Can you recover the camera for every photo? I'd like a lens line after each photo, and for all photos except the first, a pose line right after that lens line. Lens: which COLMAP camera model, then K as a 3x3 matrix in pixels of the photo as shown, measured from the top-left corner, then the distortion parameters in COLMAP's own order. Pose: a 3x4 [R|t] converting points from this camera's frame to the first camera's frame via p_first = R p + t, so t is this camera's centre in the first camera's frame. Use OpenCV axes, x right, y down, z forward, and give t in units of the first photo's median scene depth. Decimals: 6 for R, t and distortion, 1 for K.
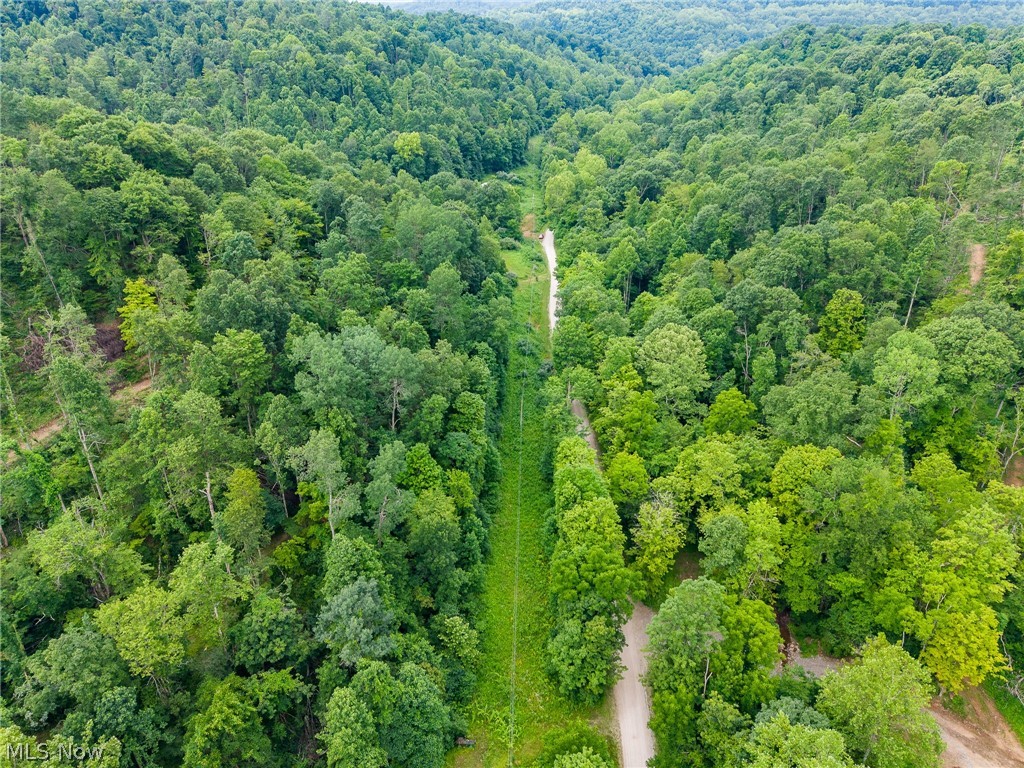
lens RADIAL K [[680.2, 0, 511.6], [0, 680.2, 383.8], [0, 0, 1]] dist [0.027804, -0.032953]
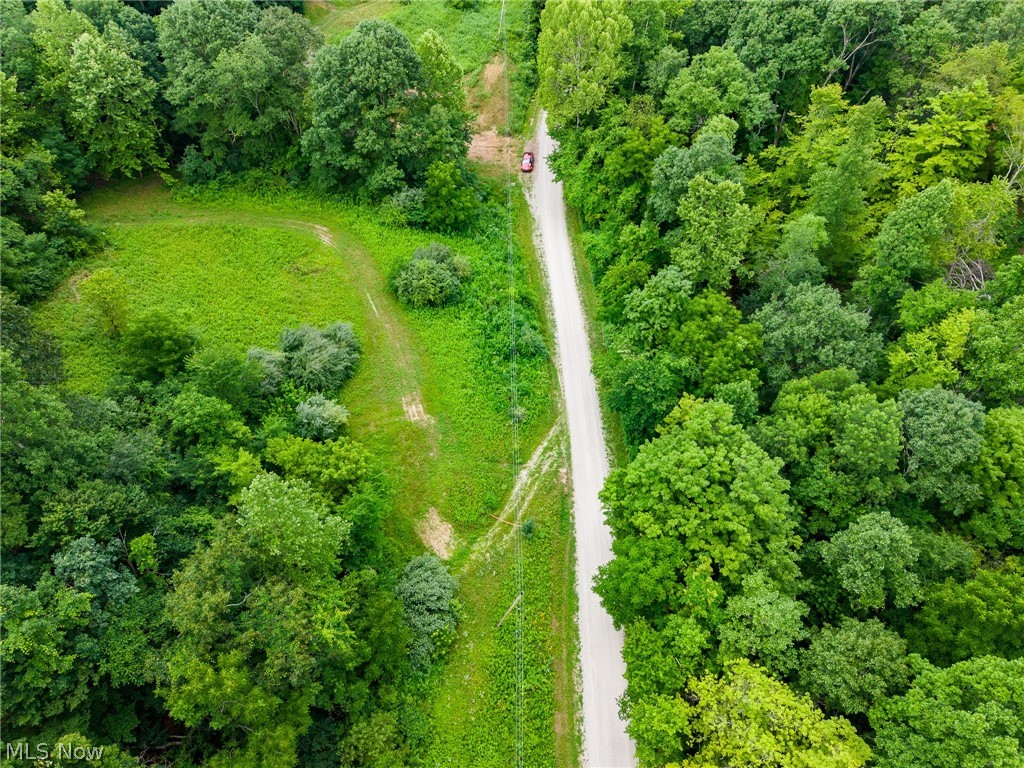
lens RADIAL K [[680.2, 0, 513.2], [0, 680.2, 384.2], [0, 0, 1]] dist [0.027804, -0.032953]
pose [[0.998764, -0.026849, 0.041819, 0.017919], [0.008304, 0.919824, 0.392242, -0.264995], [-0.048998, -0.391410, 0.918911, 0.645104]]
